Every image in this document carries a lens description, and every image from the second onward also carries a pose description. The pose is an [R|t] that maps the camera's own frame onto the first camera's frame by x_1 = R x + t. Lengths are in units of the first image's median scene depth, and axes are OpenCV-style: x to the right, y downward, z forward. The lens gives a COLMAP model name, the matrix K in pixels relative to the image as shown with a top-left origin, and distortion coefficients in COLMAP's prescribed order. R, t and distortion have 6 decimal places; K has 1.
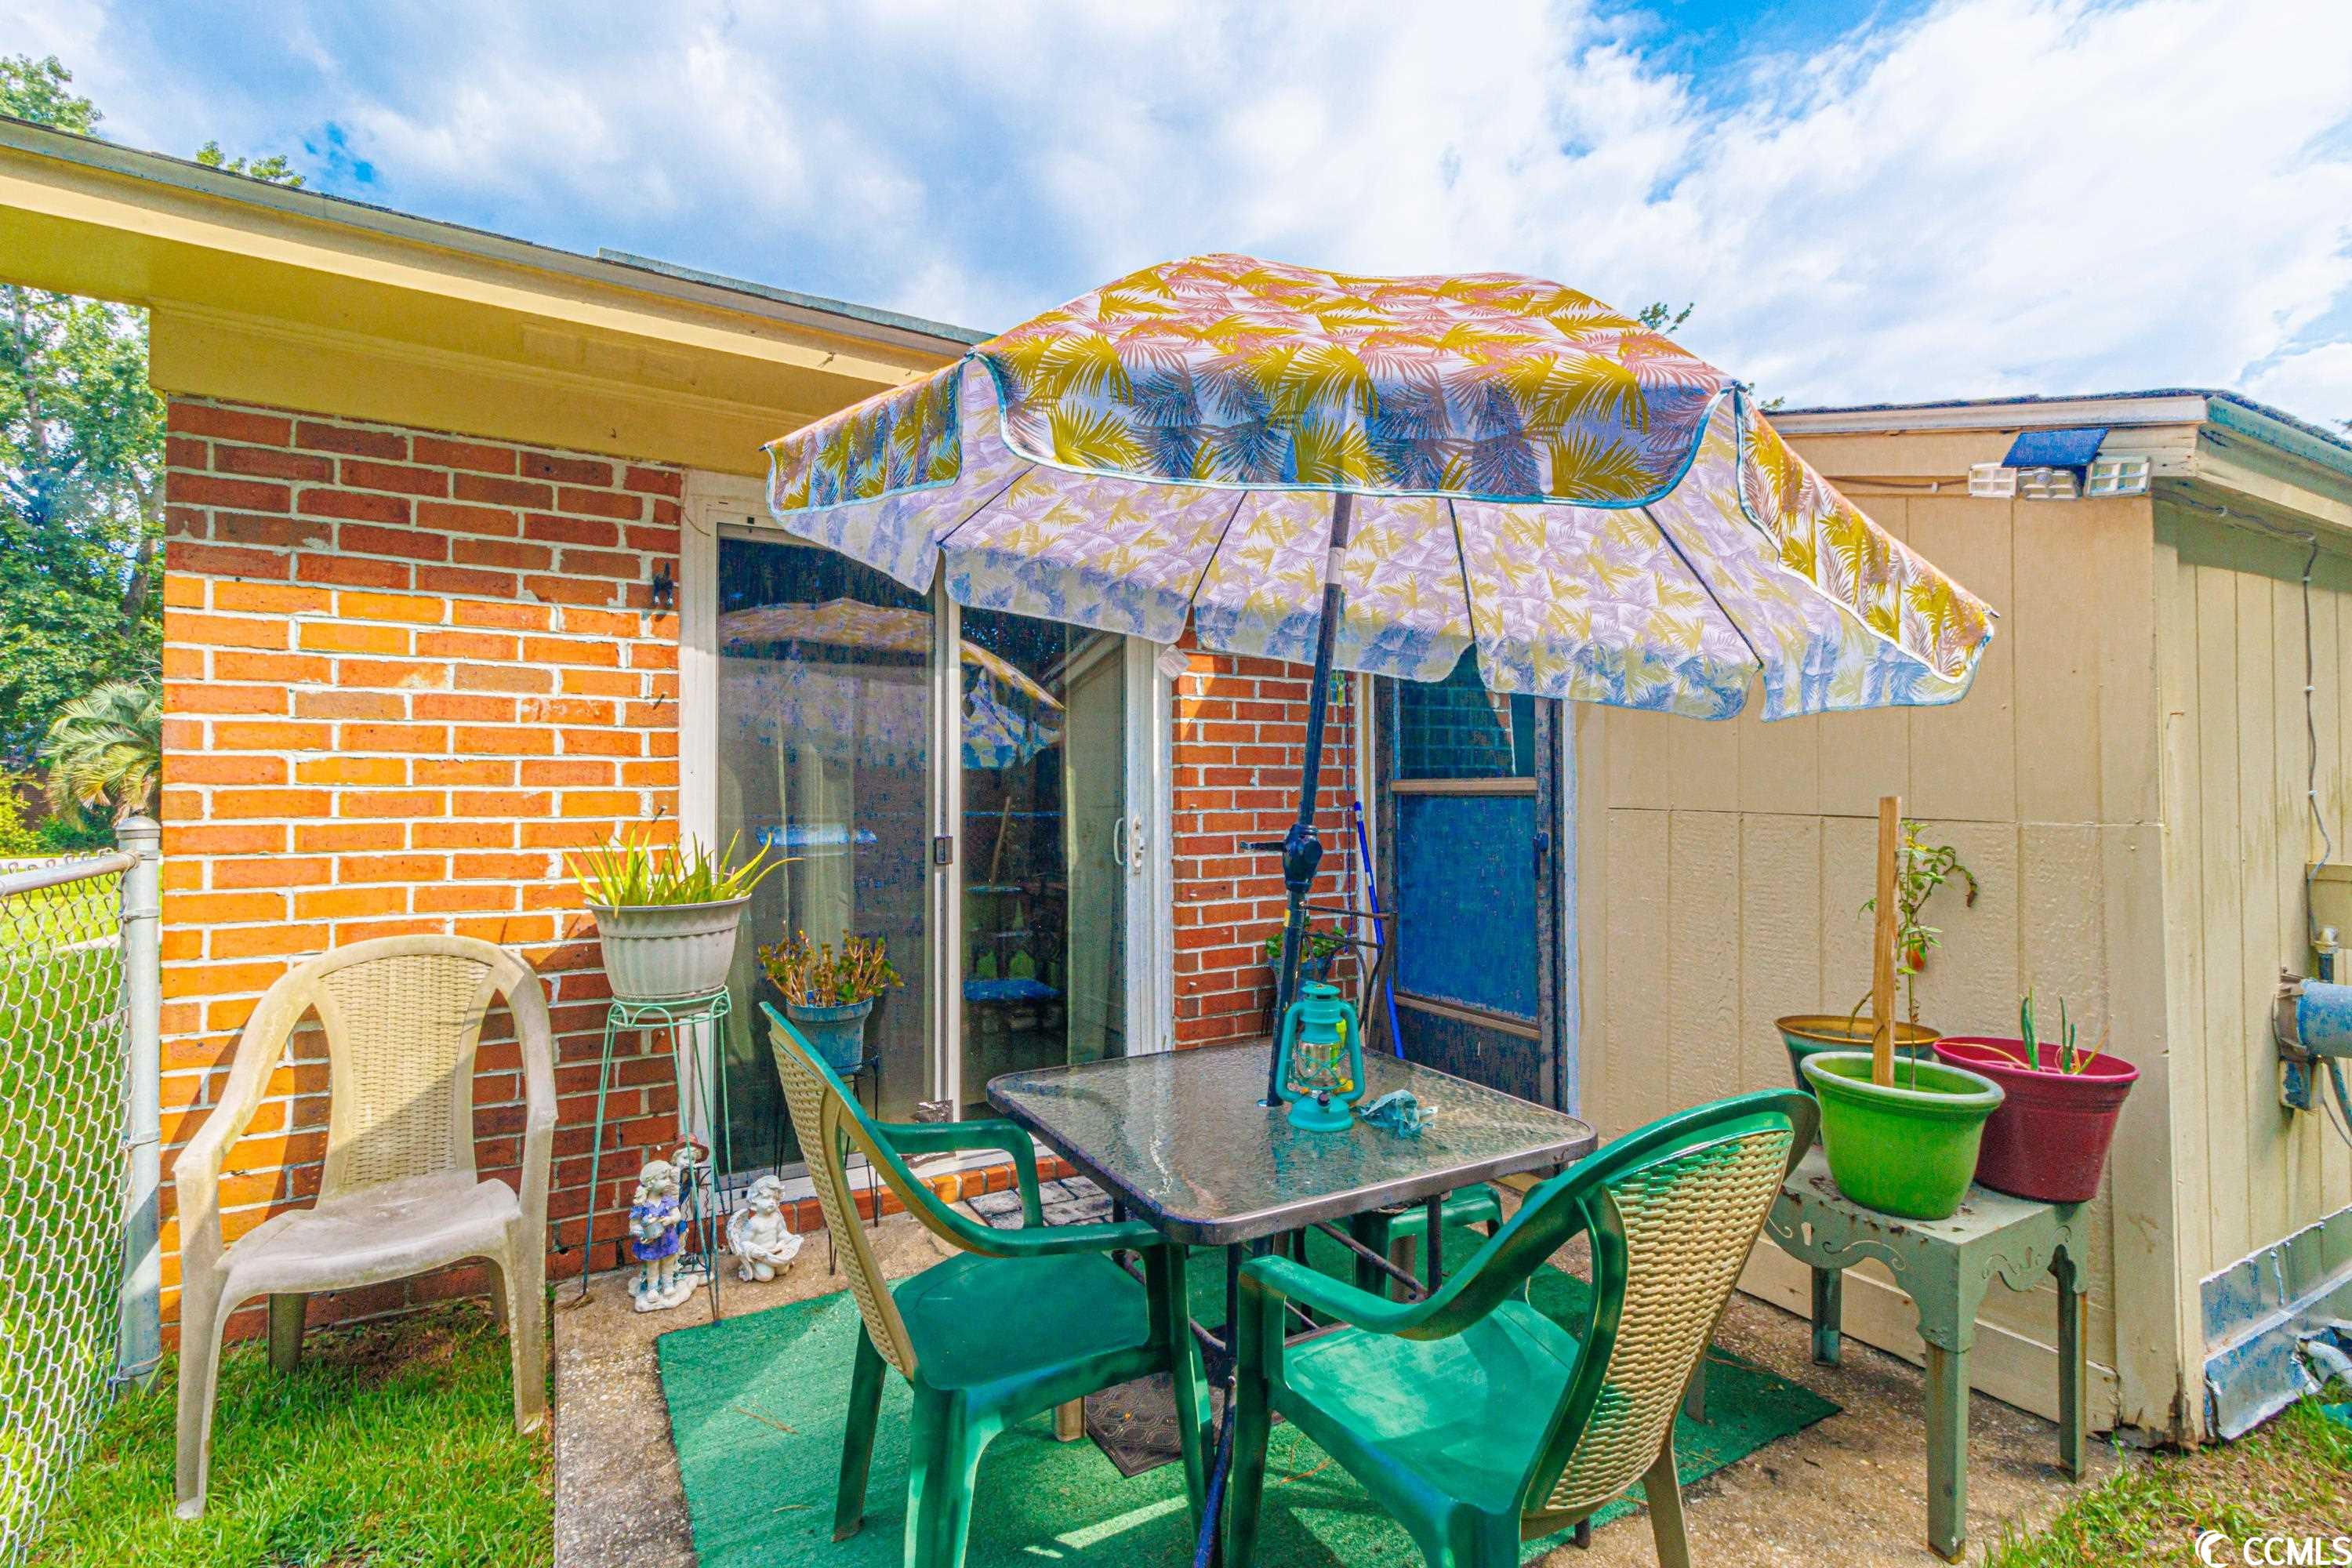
lens RADIAL K [[1086.7, 0, 1186.8], [0, 1086.7, 790.1], [0, 0, 1]] dist [0.003272, 0.005137]
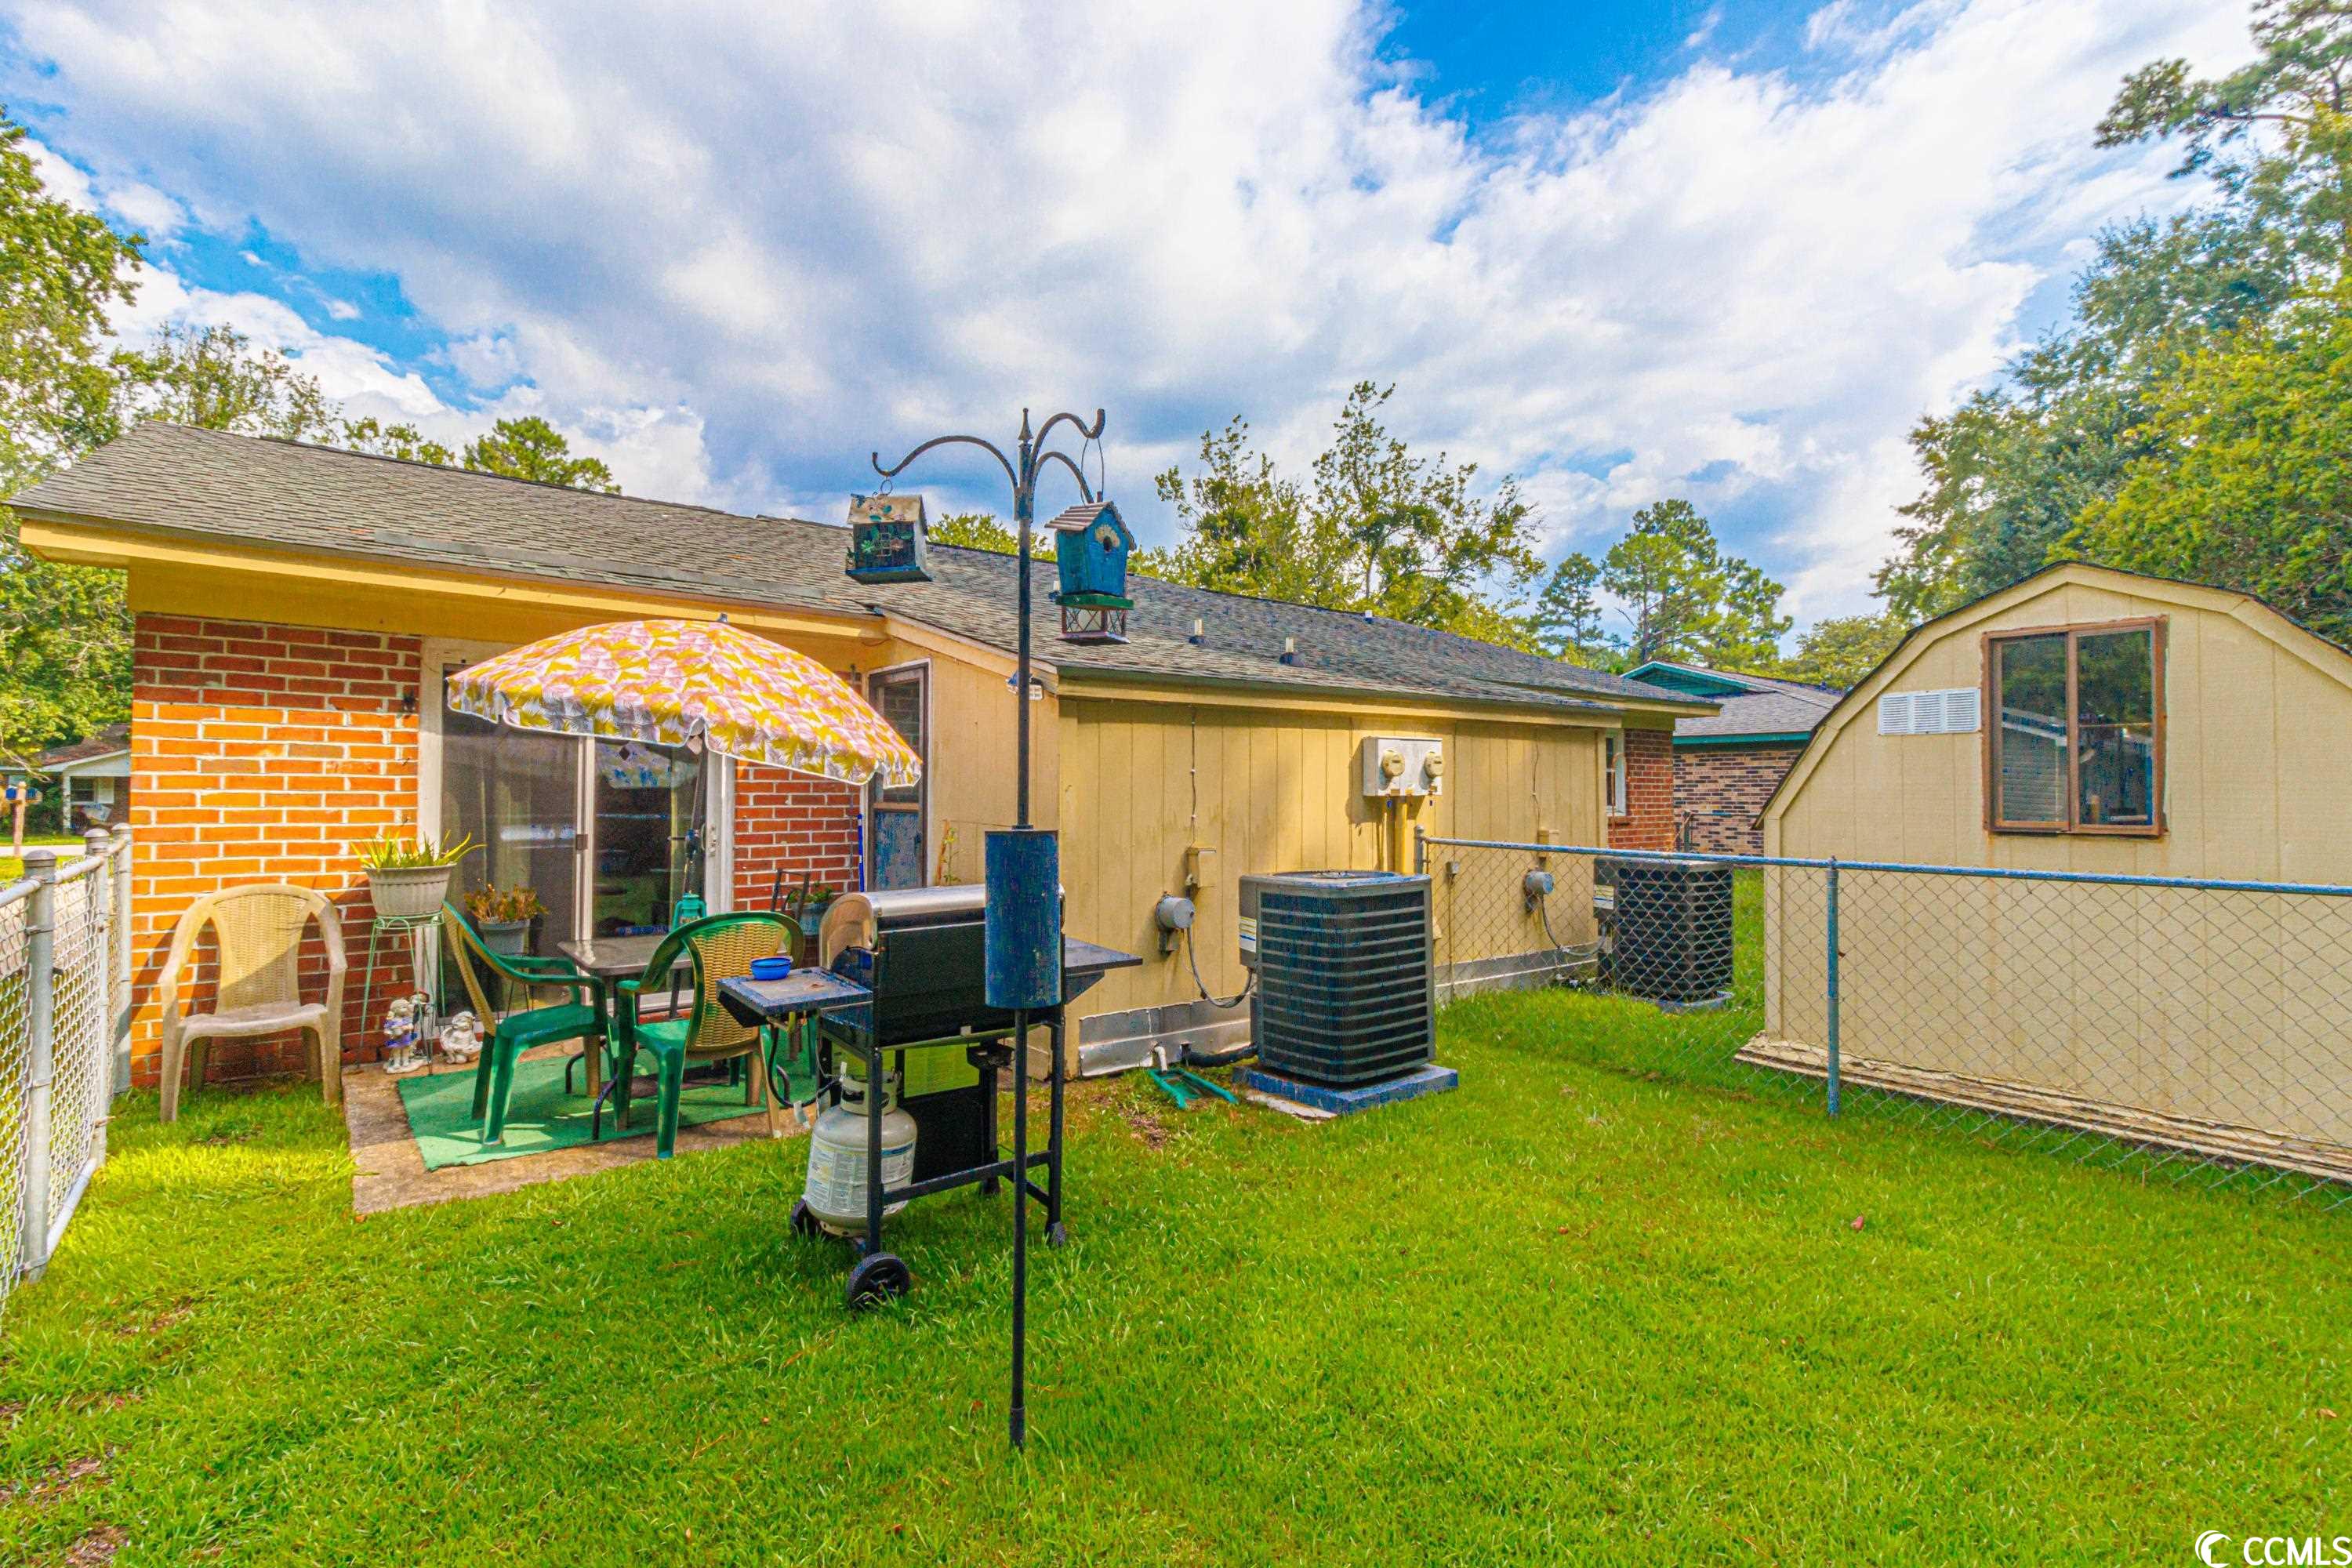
lens RADIAL K [[1086.7, 0, 1171.7], [0, 1086.7, 779.9], [0, 0, 1]] dist [0.003272, 0.005137]
pose [[0.986902, 0.014862, 0.160634, 0.541258], [-0.015018, 0.999887, -0.000247, -0.072405], [-0.160619, -0.002168, 0.987014, -1.117298]]
